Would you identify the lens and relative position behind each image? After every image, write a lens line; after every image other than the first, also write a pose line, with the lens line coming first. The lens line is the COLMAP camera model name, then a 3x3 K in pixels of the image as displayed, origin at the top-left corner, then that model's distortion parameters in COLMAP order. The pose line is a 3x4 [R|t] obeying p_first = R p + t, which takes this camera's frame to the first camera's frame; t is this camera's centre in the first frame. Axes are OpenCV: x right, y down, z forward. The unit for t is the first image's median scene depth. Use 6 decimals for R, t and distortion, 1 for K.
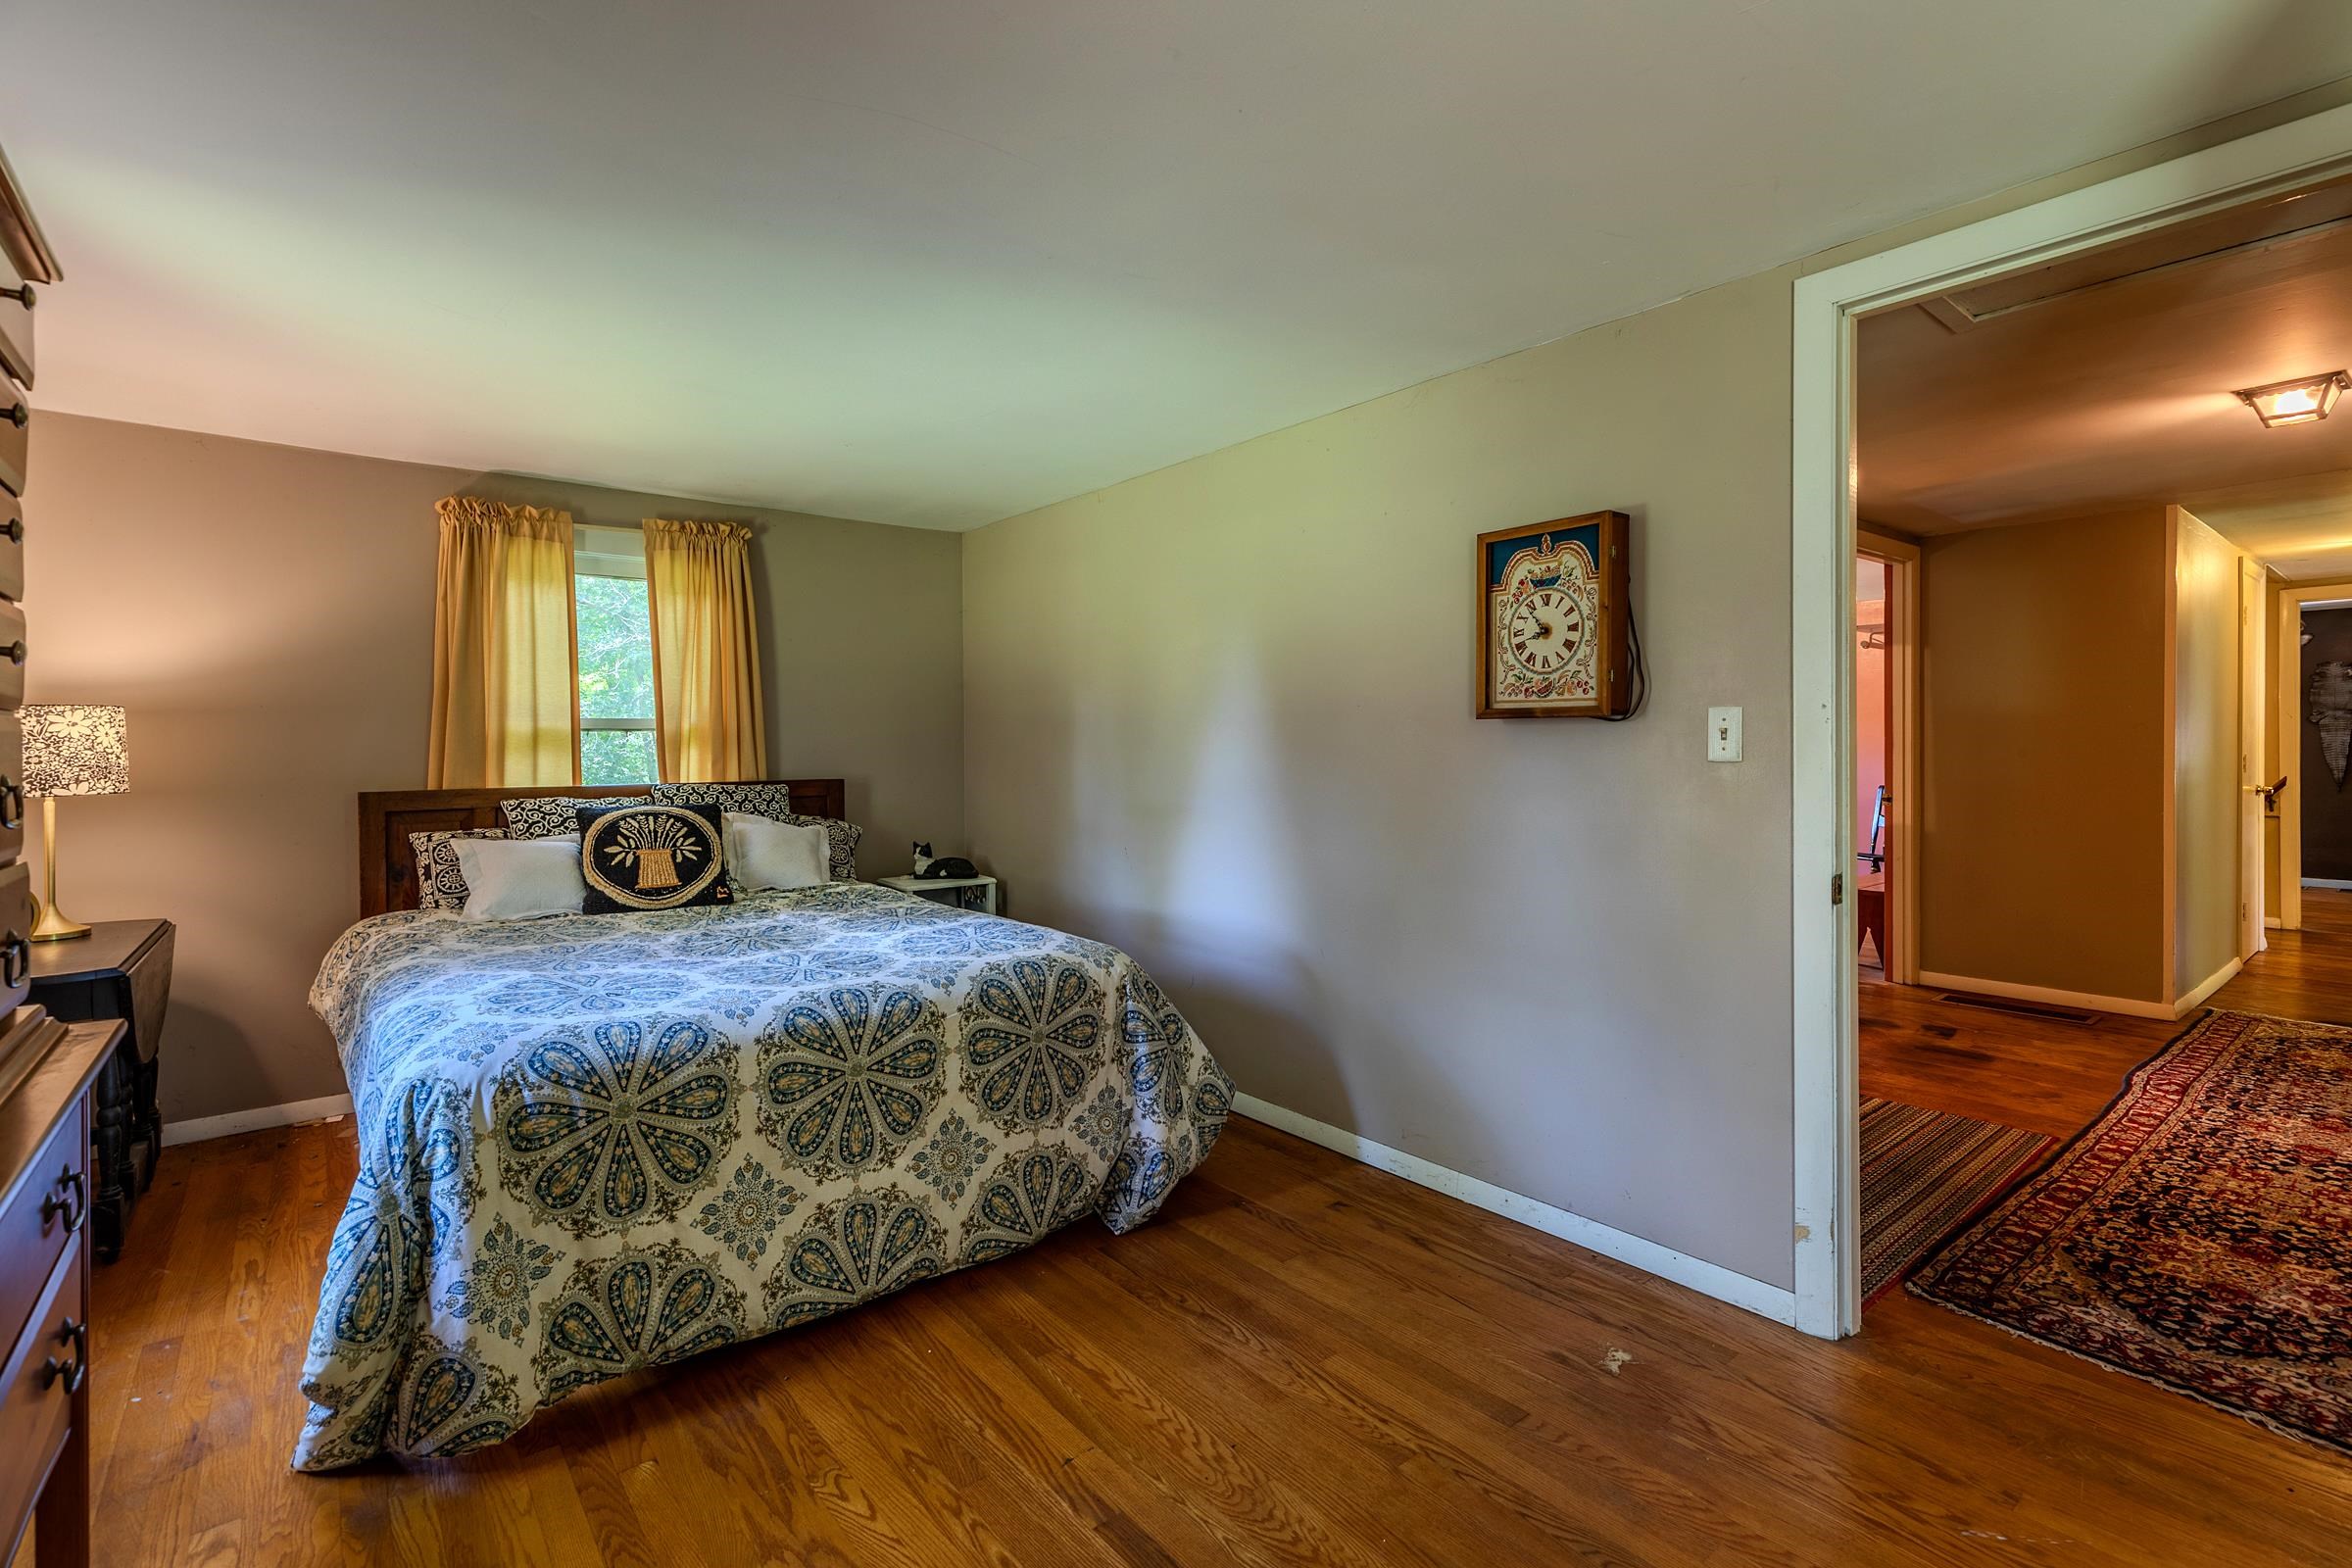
lens RADIAL K [[1074.0, 0, 1182.7], [0, 1074.0, 766.6], [0, 0, 1]] dist [0.009873, -0.000659]
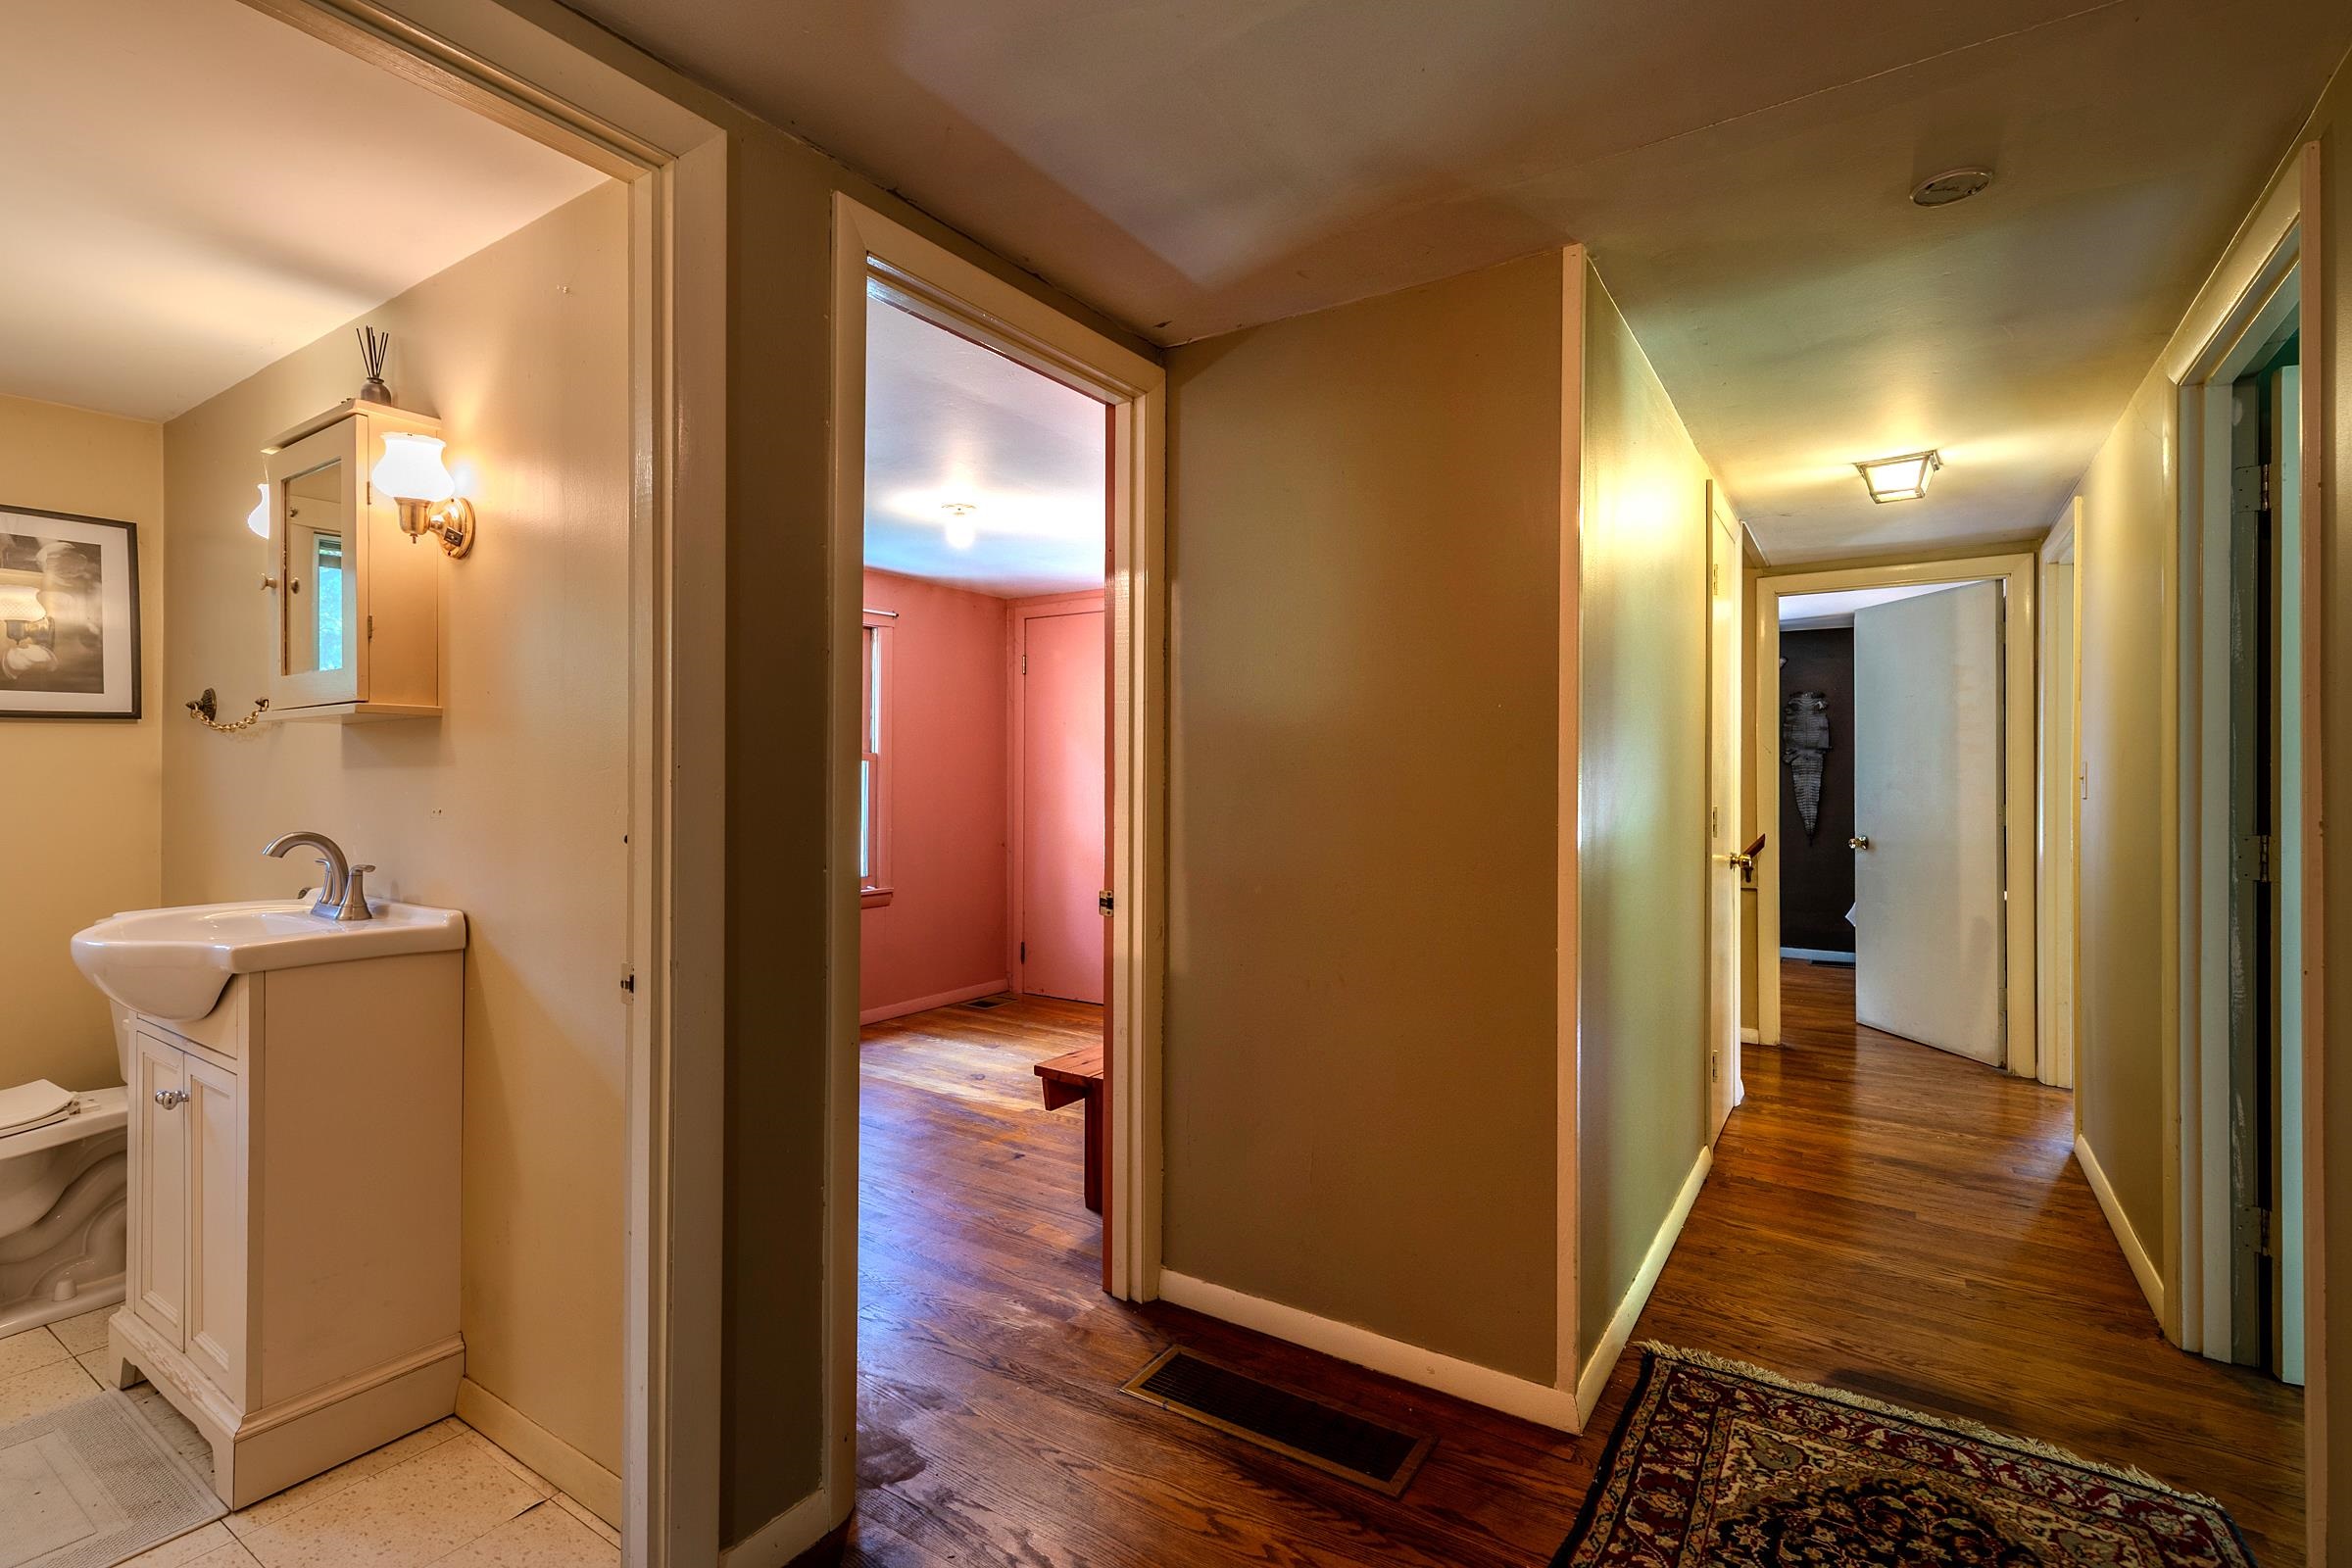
lens RADIAL K [[1074.0, 0, 1176.6], [0, 1074.0, 777.6], [0, 0, 1]] dist [0.009873, -0.000659]
pose [[0.954939, 0.014933, 0.296427, 1.055483], [-0.010286, 0.999799, -0.017229, -0.030645], [-0.296624, 0.013403, 0.954900, 1.055239]]
